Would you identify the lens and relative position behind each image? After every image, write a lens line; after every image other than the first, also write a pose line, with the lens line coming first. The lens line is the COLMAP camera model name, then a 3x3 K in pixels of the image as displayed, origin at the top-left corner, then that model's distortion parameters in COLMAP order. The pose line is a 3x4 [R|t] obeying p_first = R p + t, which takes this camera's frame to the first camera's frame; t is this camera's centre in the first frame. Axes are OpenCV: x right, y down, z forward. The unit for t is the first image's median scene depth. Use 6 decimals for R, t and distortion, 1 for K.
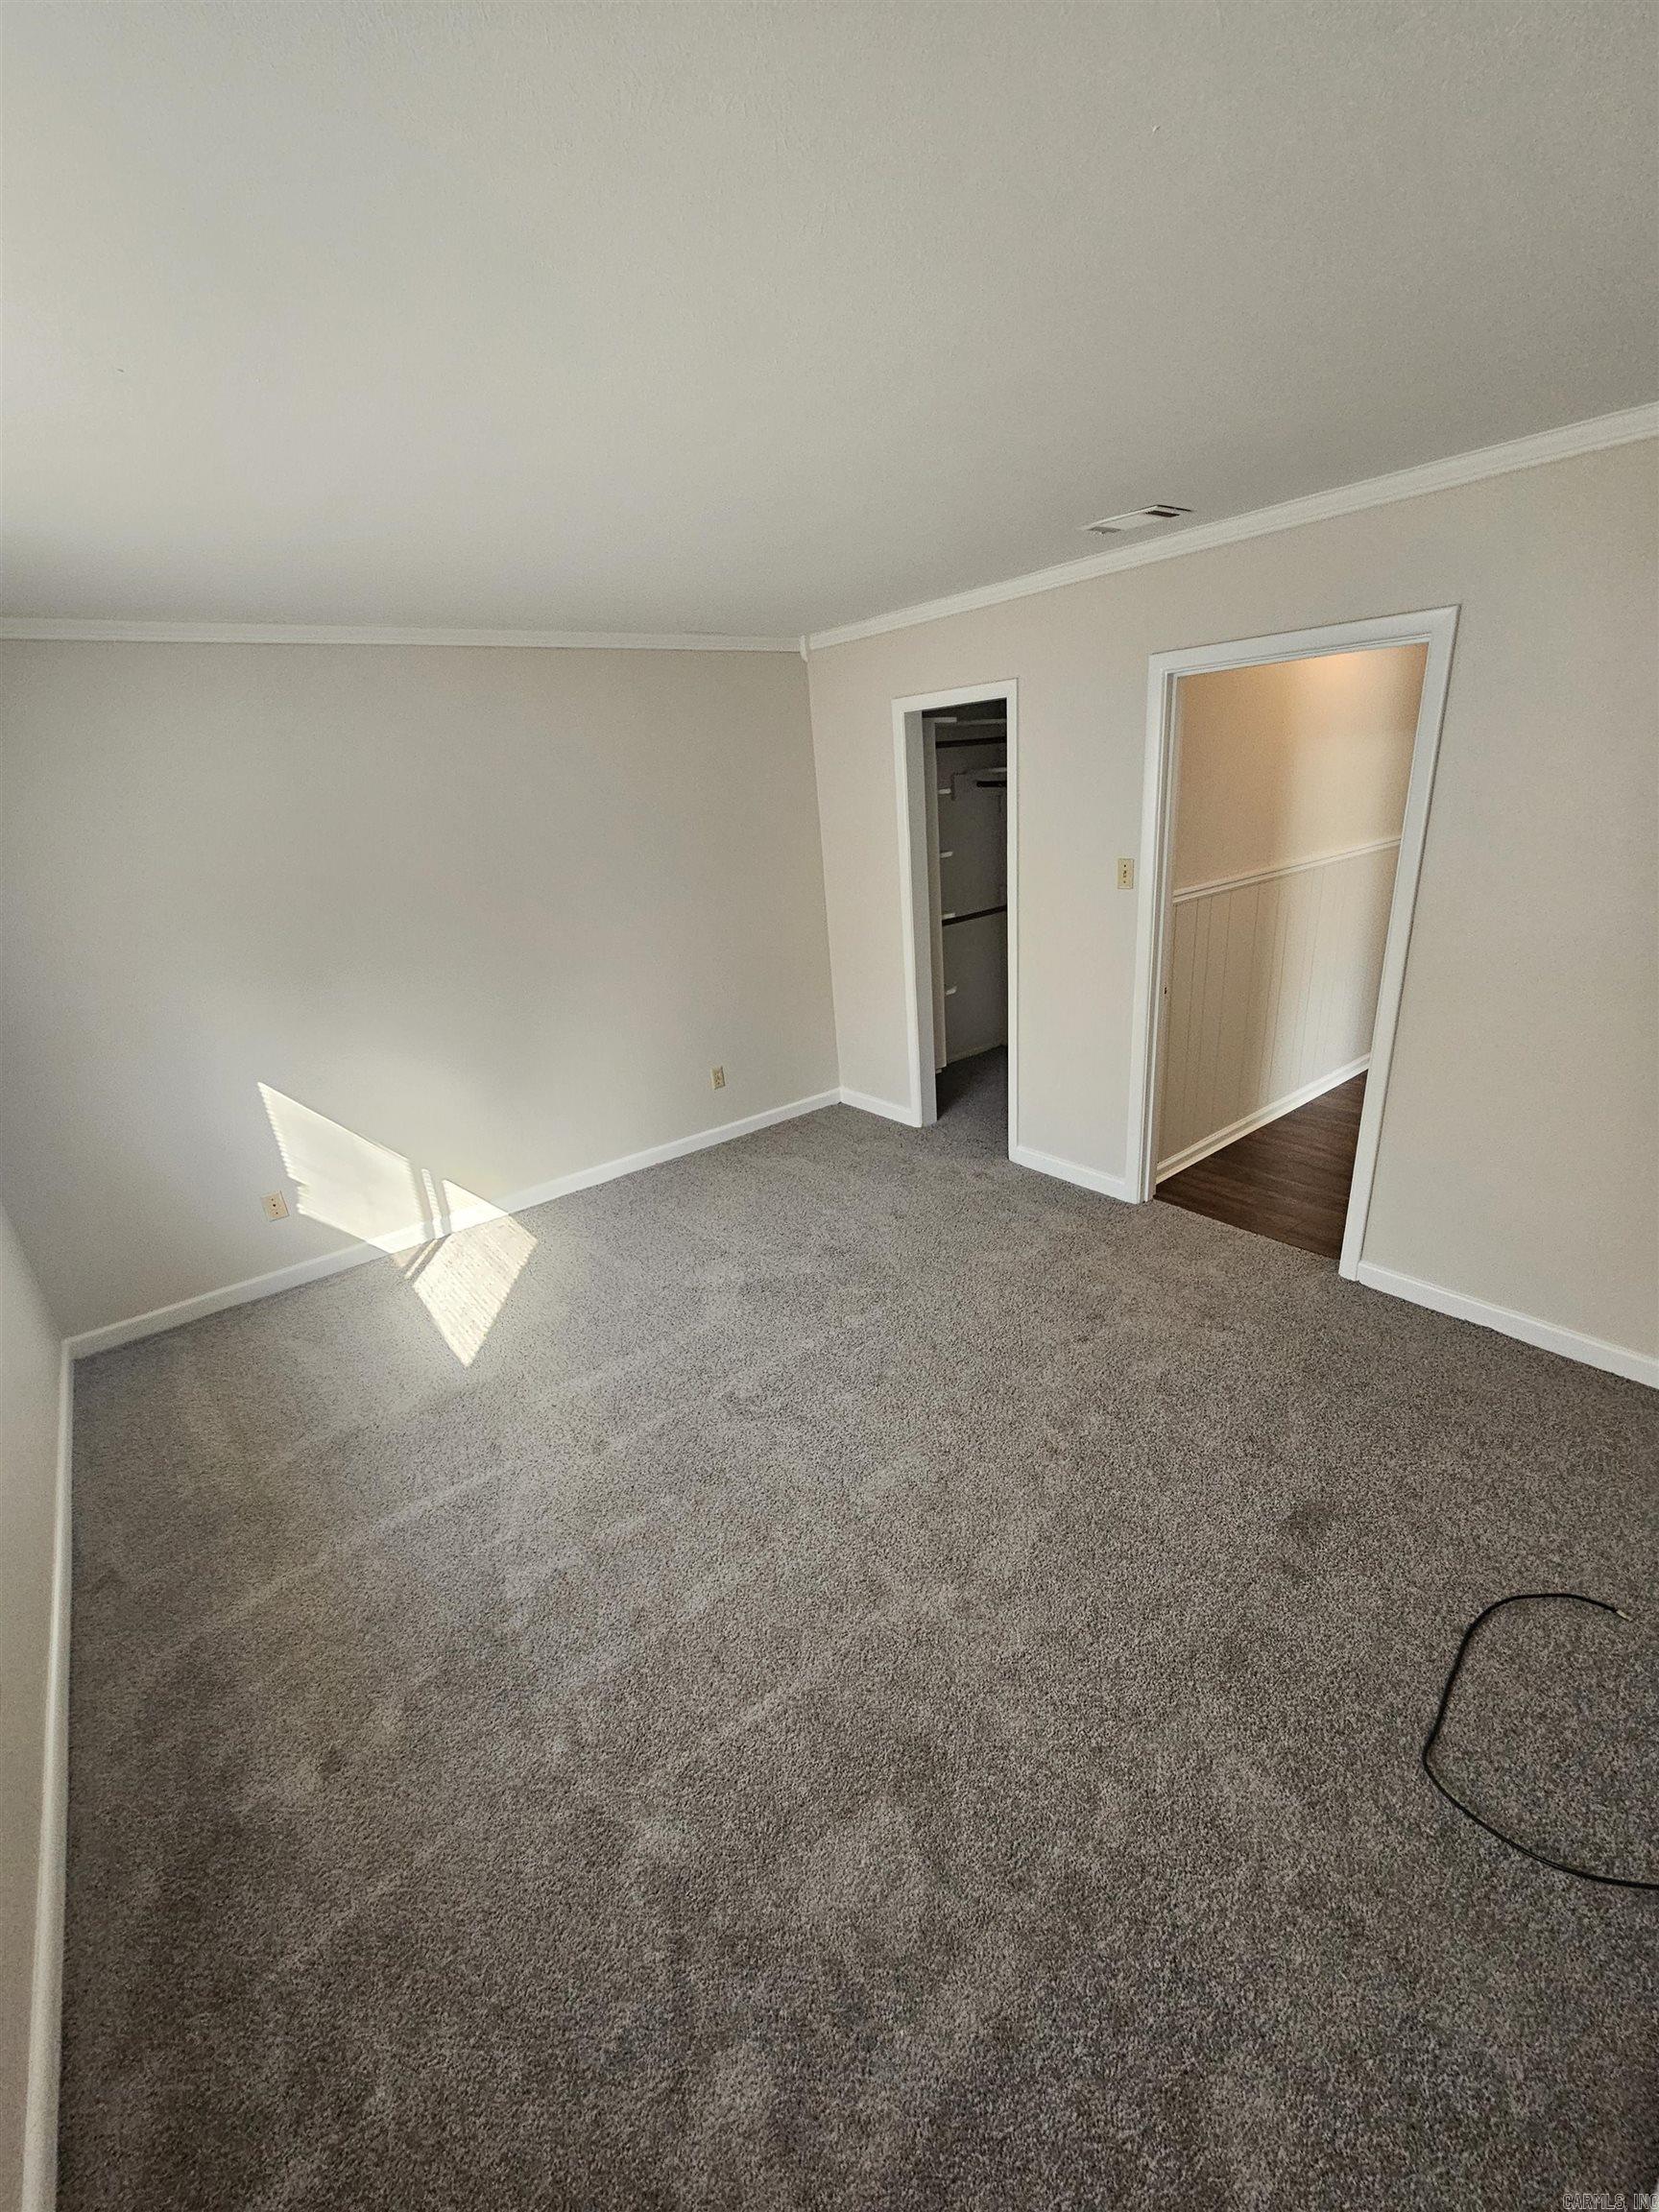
lens RADIAL K [[902.1, 0, 829.5], [0, 902.1, 1106.0], [0, 0, 1]] dist [-0.001542, -0.000694]
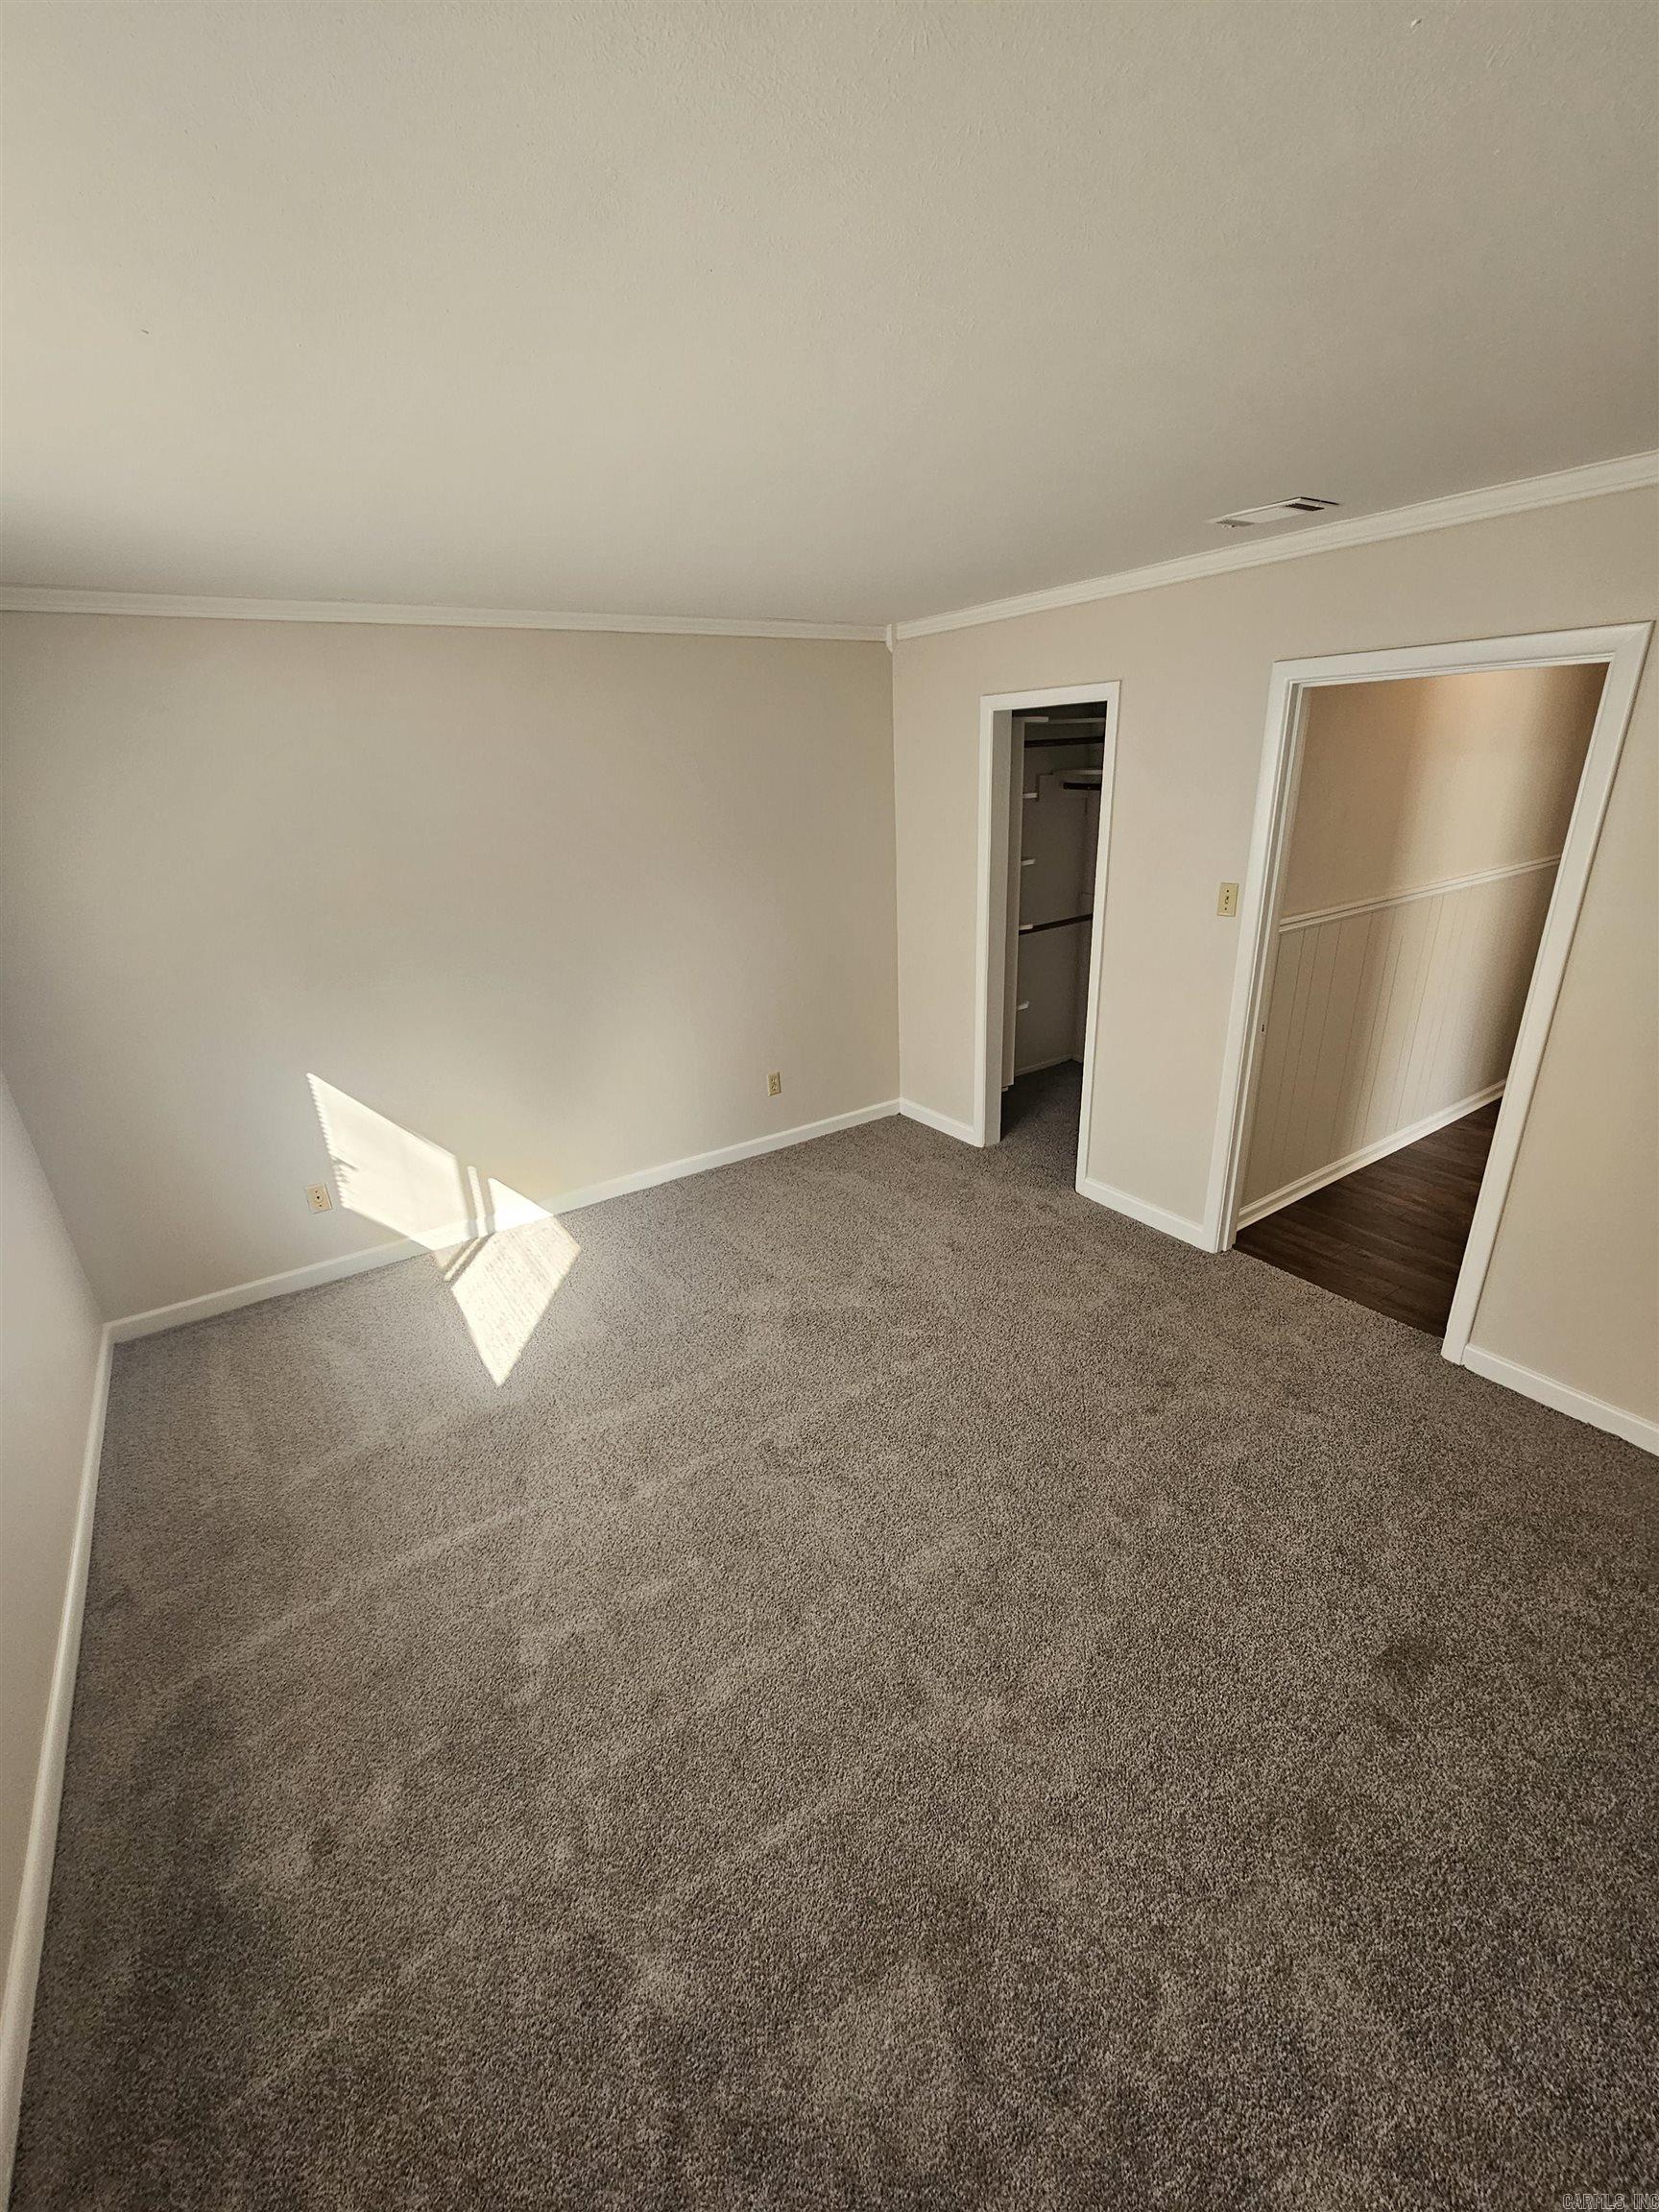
lens RADIAL K [[902.1, 0, 829.5], [0, 902.1, 1106.0], [0, 0, 1]] dist [-0.001542, -0.000694]
pose [[0.996537, 0.058692, -0.058908, -0.014249], [-0.057541, 0.998121, 0.021054, -0.067756], [0.060033, -0.017592, 0.998041, 0.087204]]
